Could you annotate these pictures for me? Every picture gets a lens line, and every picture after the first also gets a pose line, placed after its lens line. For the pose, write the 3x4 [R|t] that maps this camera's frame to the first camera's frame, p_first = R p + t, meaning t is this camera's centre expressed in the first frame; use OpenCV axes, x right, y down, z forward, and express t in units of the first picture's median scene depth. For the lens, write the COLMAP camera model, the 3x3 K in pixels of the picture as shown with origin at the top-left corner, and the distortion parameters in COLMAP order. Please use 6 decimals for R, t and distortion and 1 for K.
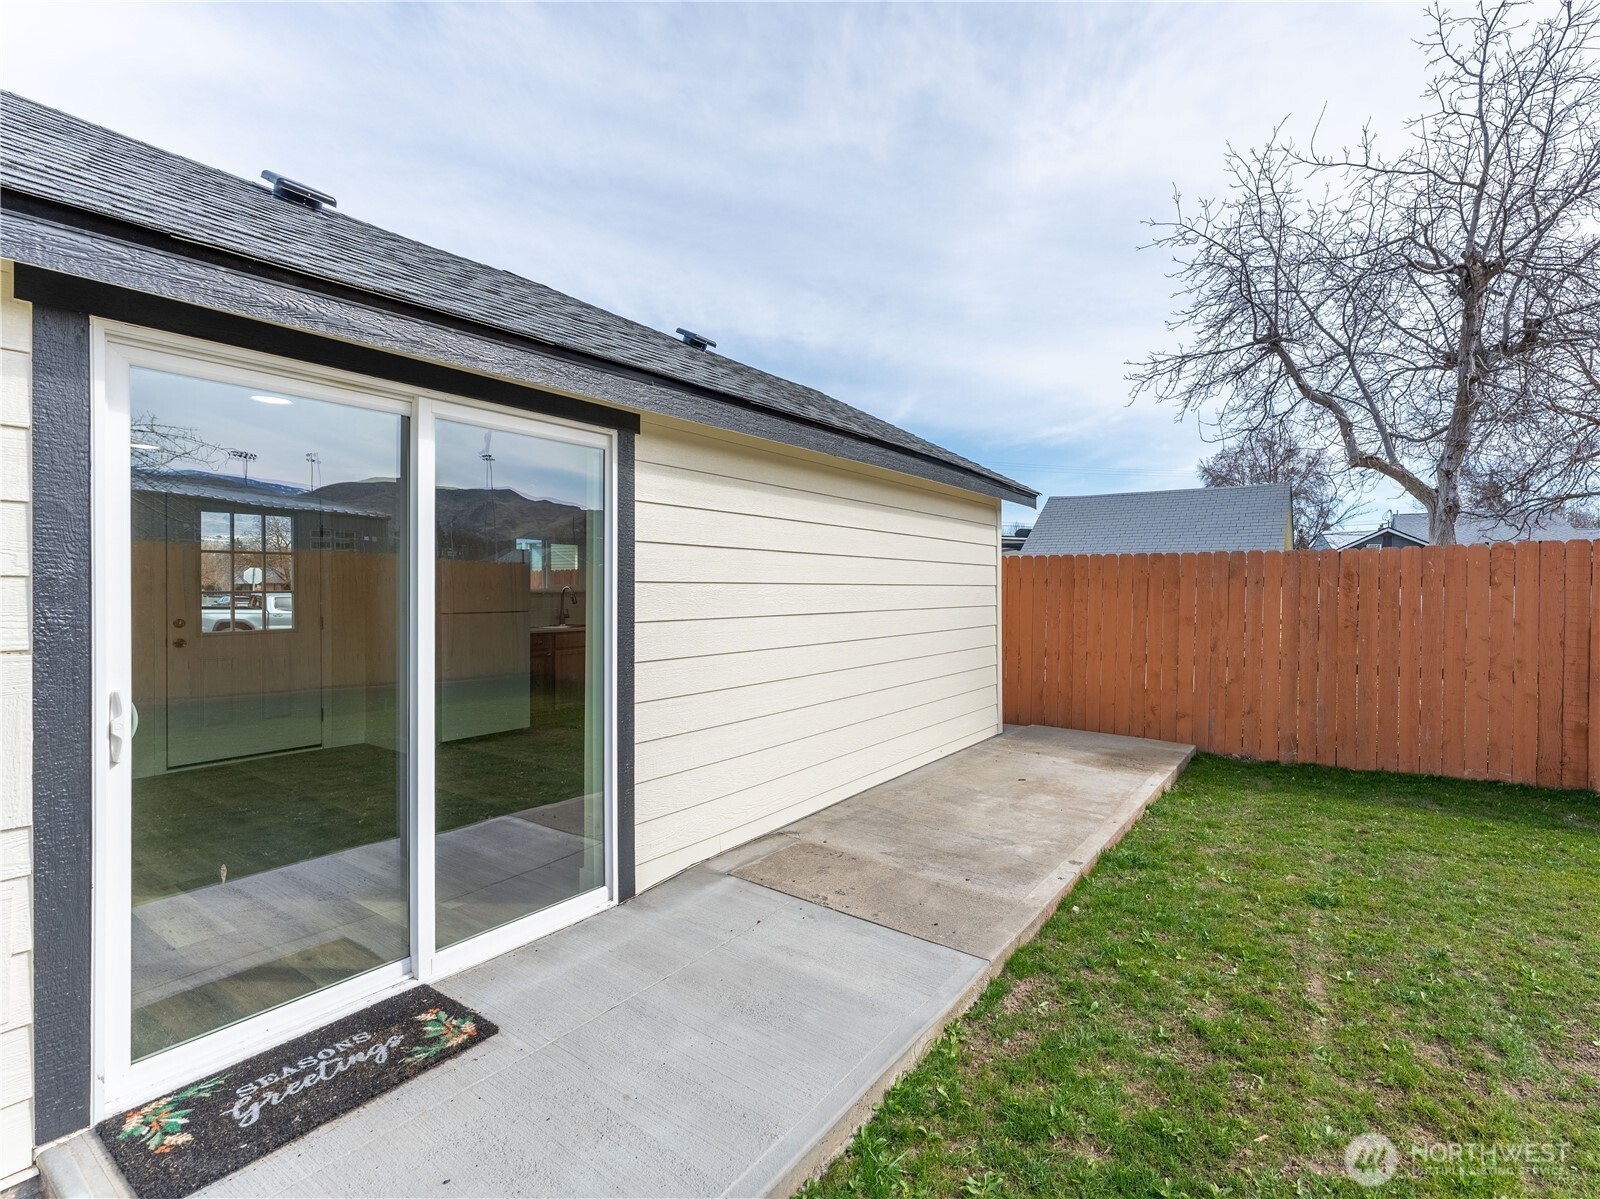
lens RADIAL K [[716.9, 0, 905.5], [0, 716.9, 589.8], [0, 0, 1]] dist [0.000150, -0.001422]
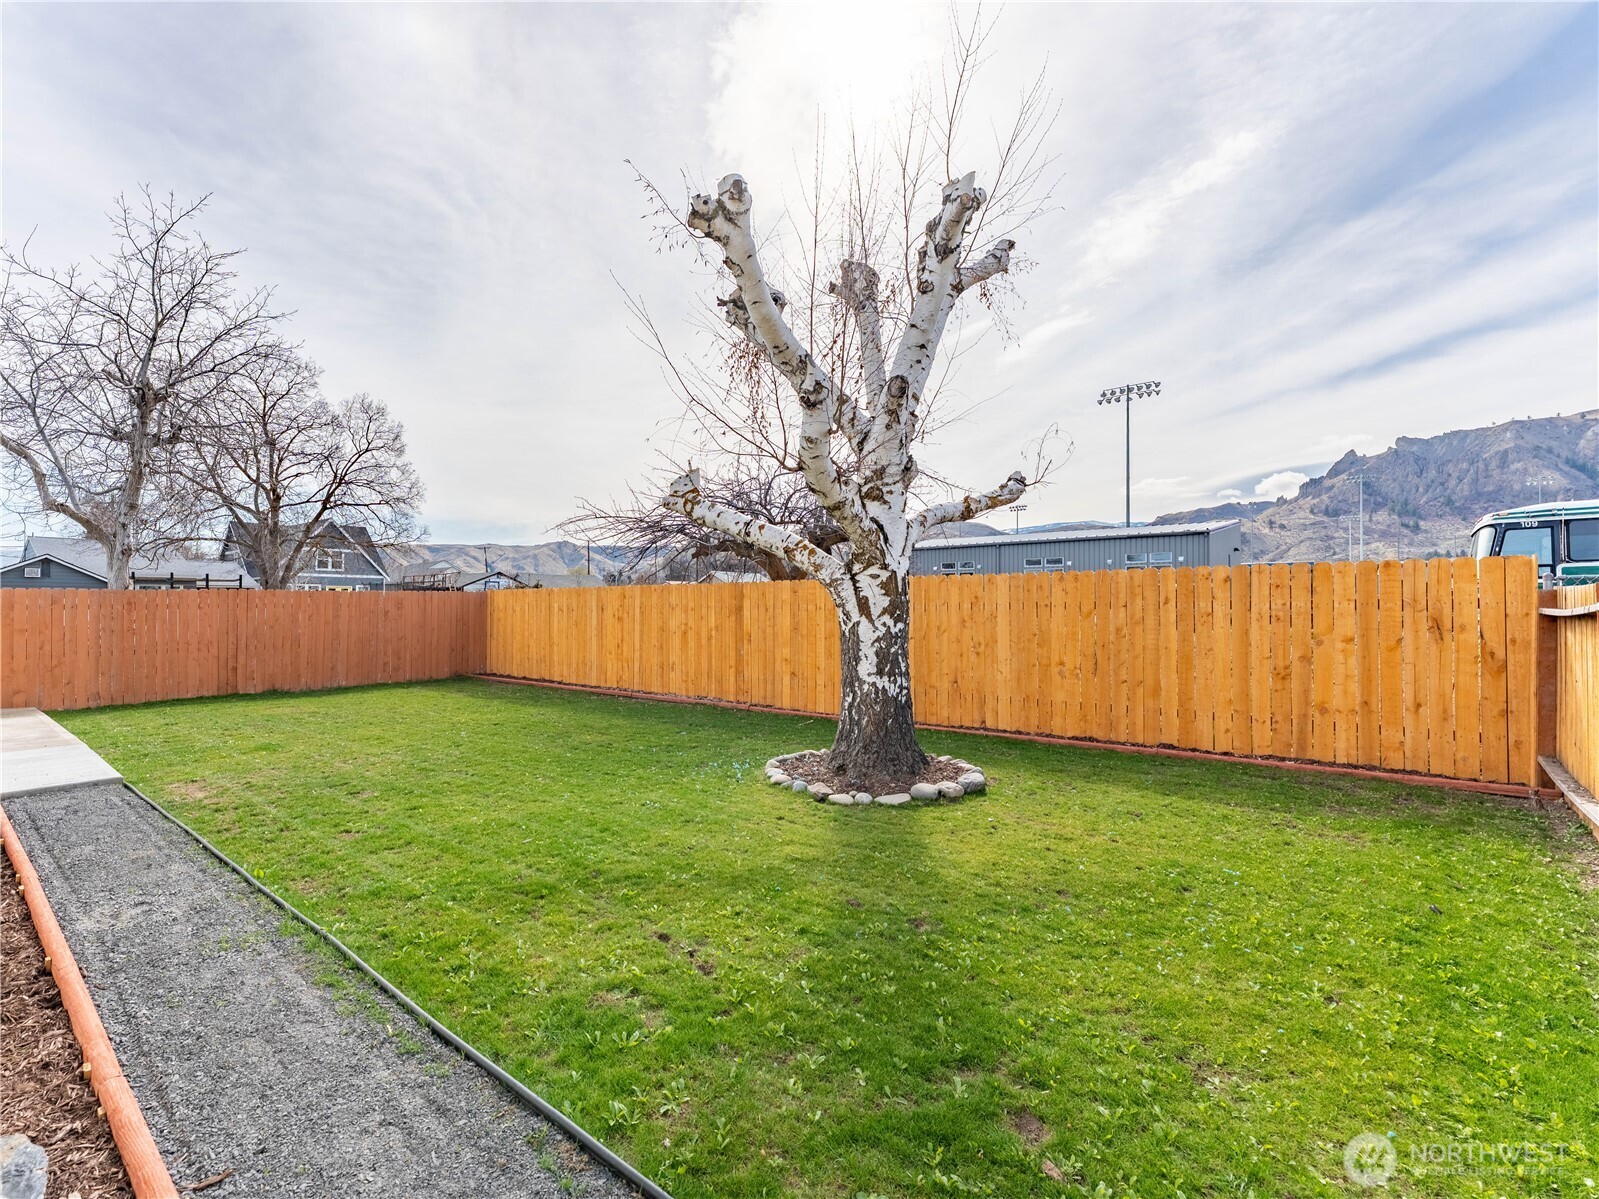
lens RADIAL K [[716.4, 0, 699.5], [0, 716.4, 597.9], [0, 0, 1]] dist [0.000150, -0.001422]
pose [[0.181634, 0.007012, 0.983341, -0.936408], [0.006813, 0.999942, -0.008389, -0.008284], [-0.983343, 0.008224, 0.181575, -0.800892]]
